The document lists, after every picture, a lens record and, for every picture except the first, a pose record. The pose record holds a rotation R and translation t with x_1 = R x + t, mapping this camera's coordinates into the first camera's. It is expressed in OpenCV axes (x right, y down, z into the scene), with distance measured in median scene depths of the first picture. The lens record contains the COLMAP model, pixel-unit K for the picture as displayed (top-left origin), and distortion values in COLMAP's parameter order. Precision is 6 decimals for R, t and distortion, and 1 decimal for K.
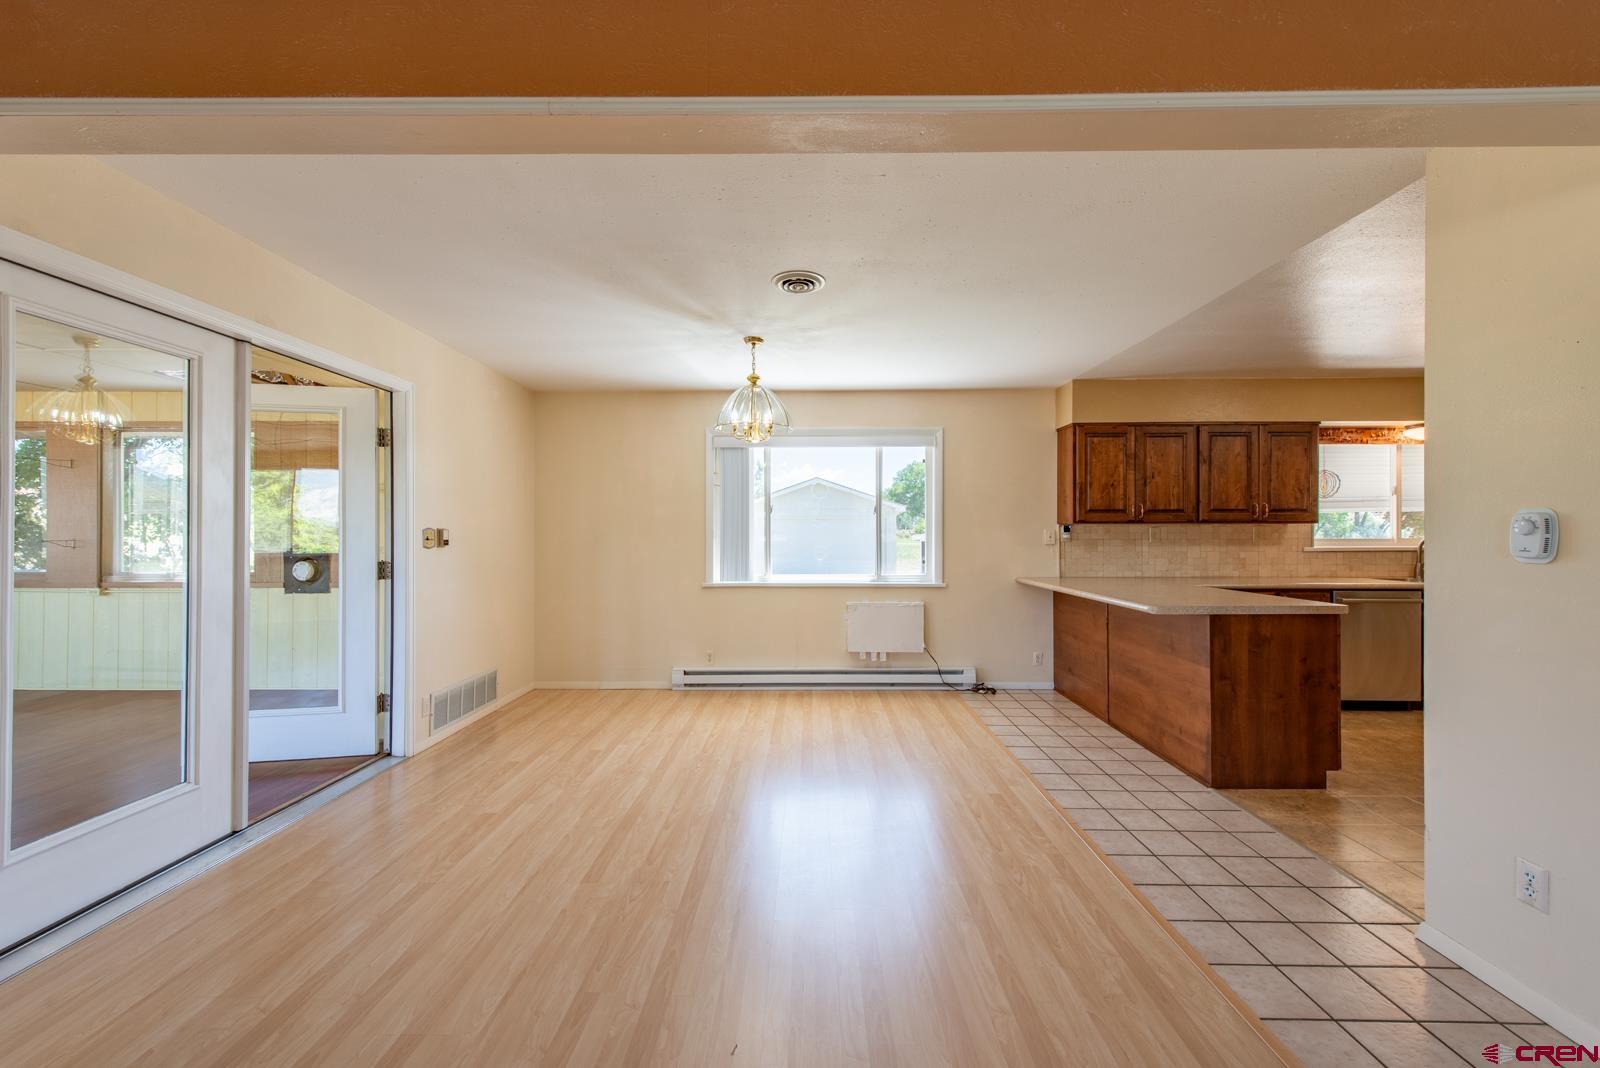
lens RADIAL K [[625.7, 0, 802.3], [0, 625.7, 532.2], [0, 0, 1]] dist [0.011134, -0.001690]
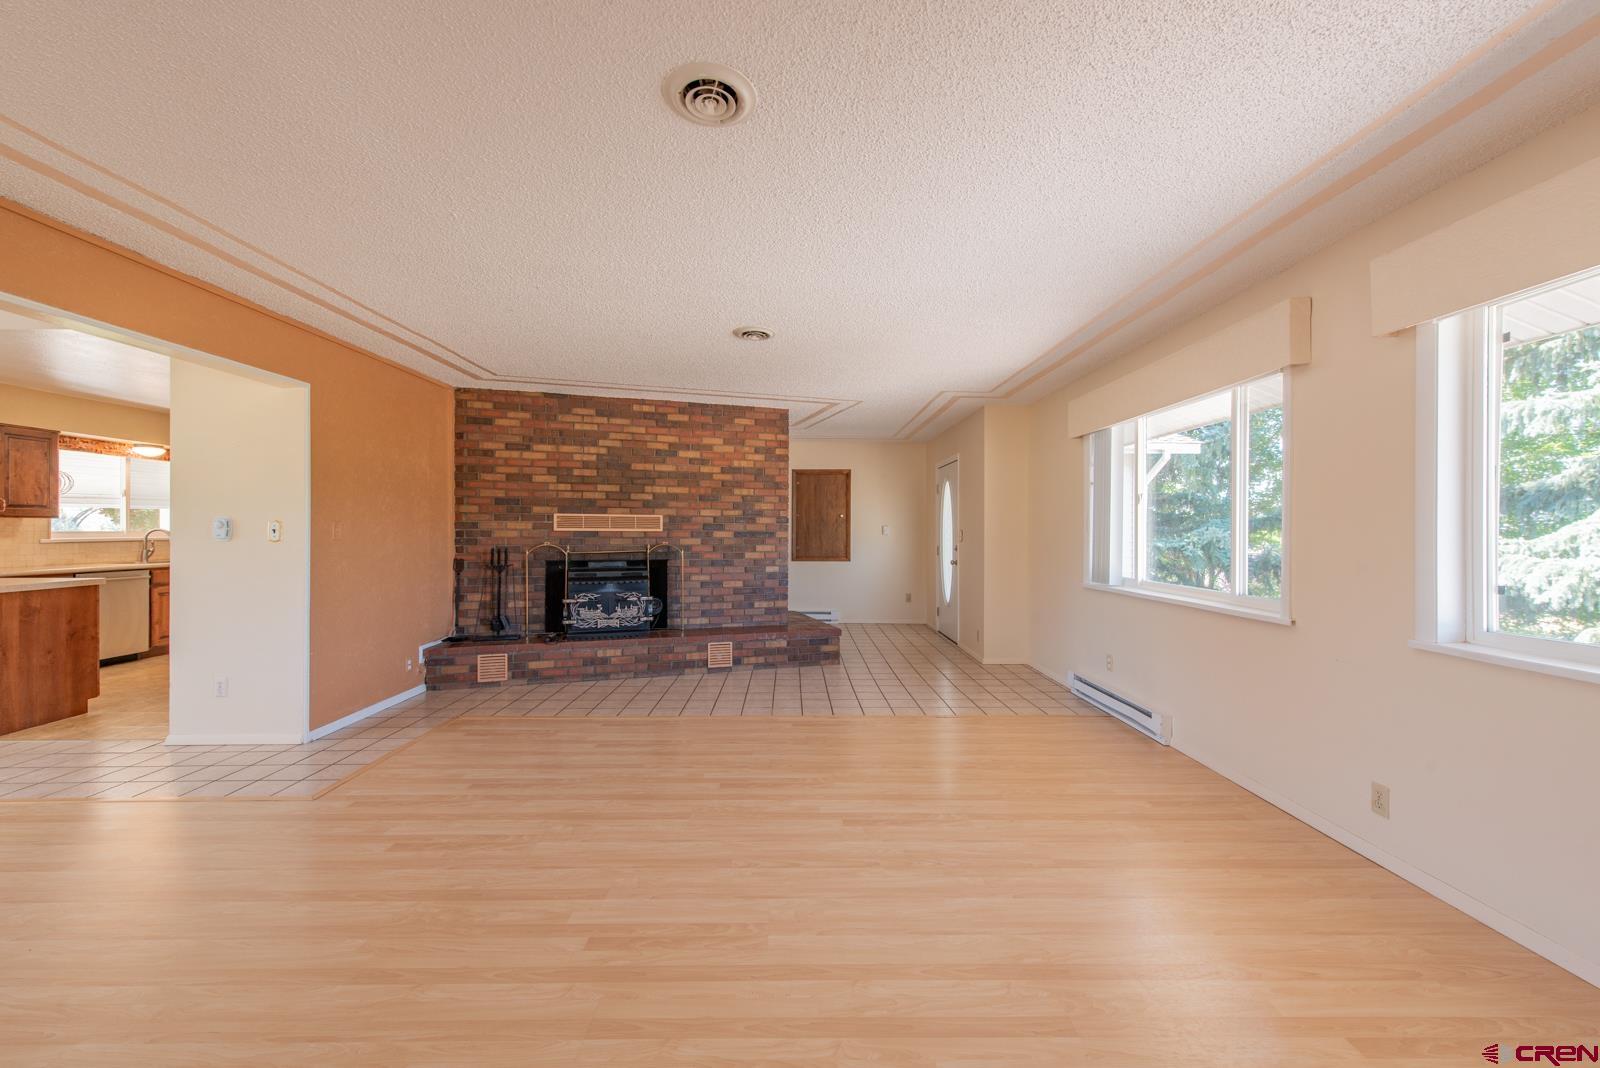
lens RADIAL K [[625.7, 0, 801.8], [0, 625.7, 530.6], [0, 0, 1]] dist [0.011134, -0.001690]
pose [[-0.029709, -0.002940, 0.999554, -0.395710], [-0.004624, 0.999985, 0.002803, -0.001006], [-0.999548, -0.004538, -0.029722, -0.342252]]
